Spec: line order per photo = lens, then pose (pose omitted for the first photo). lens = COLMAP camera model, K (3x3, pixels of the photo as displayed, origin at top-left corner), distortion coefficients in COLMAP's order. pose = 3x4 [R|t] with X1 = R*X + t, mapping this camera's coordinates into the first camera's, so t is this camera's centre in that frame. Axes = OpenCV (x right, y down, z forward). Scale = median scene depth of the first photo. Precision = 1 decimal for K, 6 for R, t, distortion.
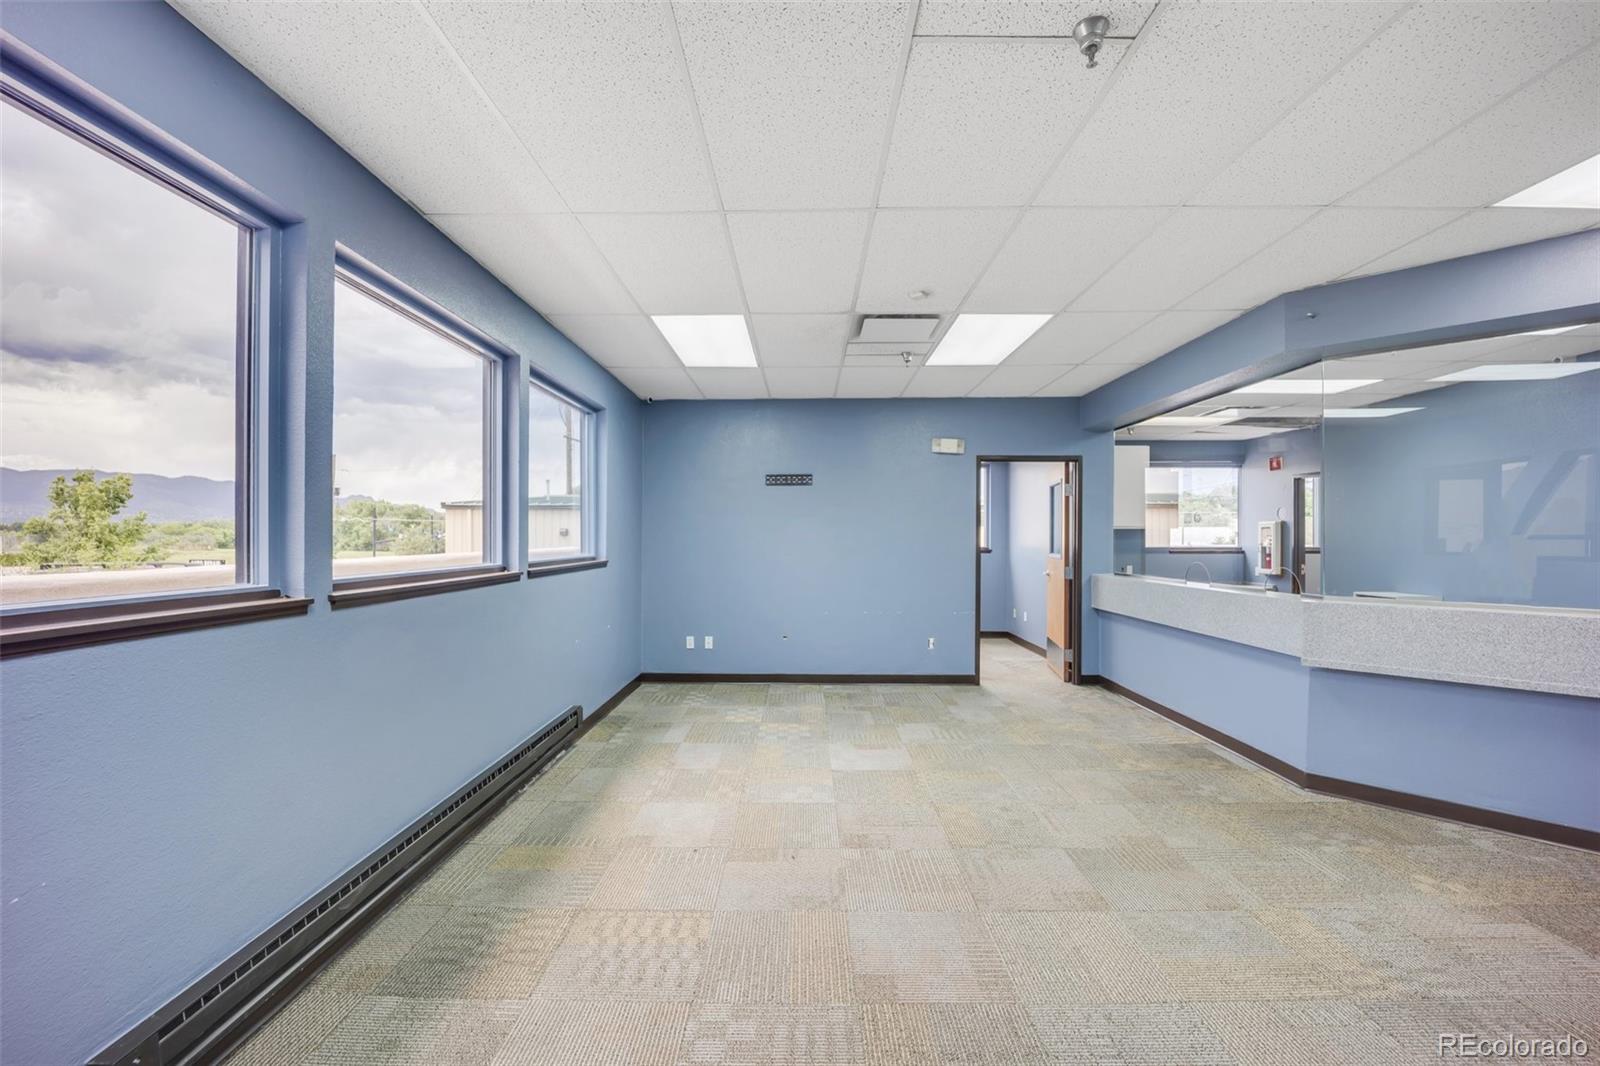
lens RADIAL K [[657.8, 0, 799.5], [0, 657.8, 534.2], [0, 0, 1]] dist [-0.004146, -0.001088]
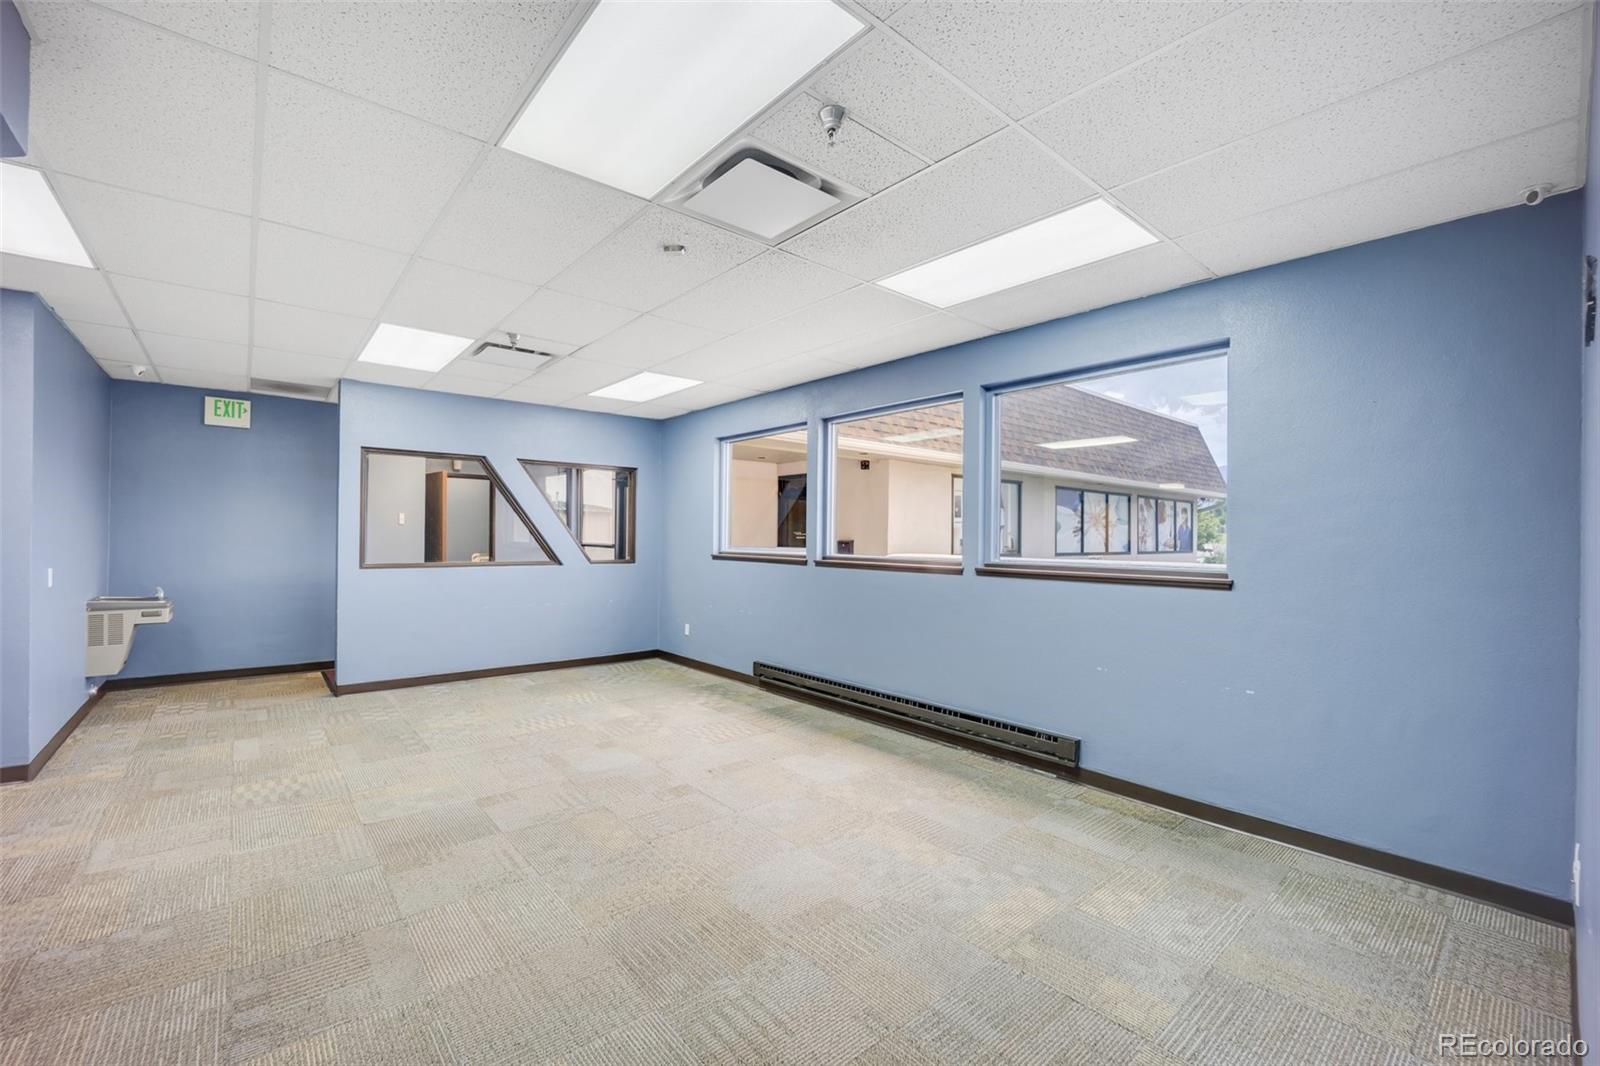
lens RADIAL K [[657.8, 0, 793.3], [0, 657.8, 530.0], [0, 0, 1]] dist [-0.004146, -0.001088]
pose [[-0.755927, -0.015019, -0.654484, 0.559290], [-0.007693, 0.999872, -0.014059, 0.006621], [0.654611, -0.005592, -0.755946, 1.579753]]
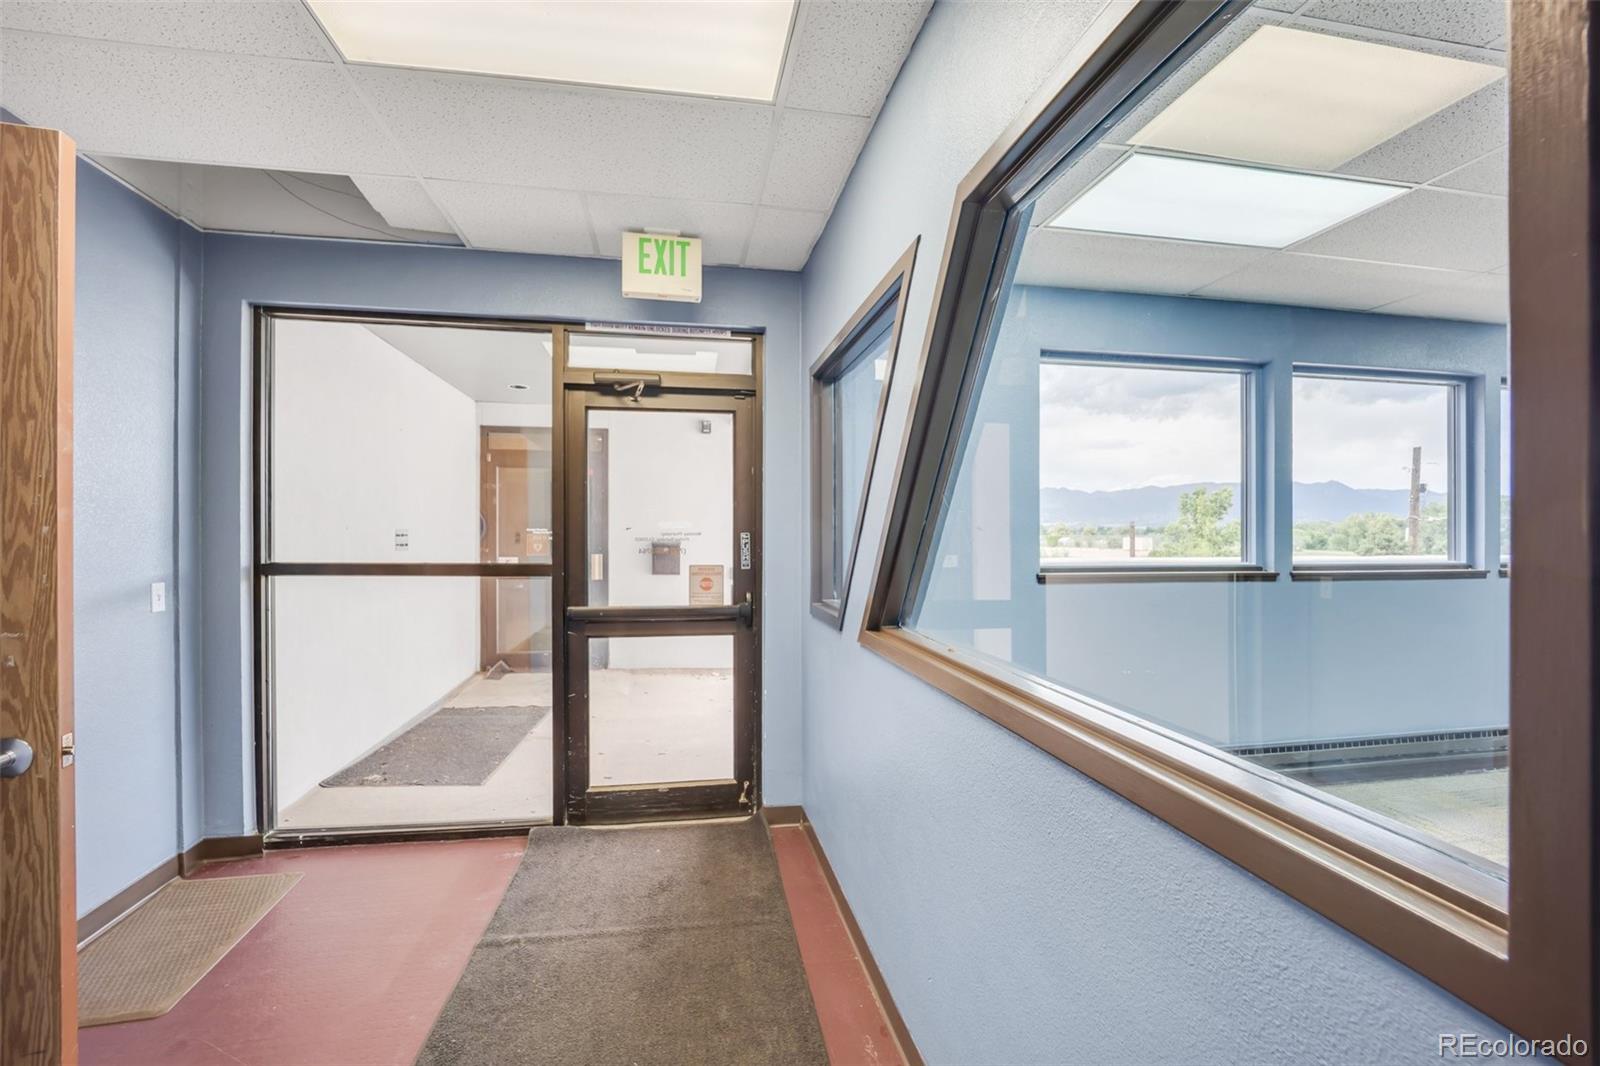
lens RADIAL K [[657.8, 0, 800.0], [0, 657.8, 535.1], [0, 0, 1]] dist [-0.004146, -0.001088]
pose [[0.190683, -0.000864, -0.981651, 0.391923], [-0.000148, 1.000000, -0.000909, -0.000566], [0.981652, 0.000319, 0.190682, -0.315669]]
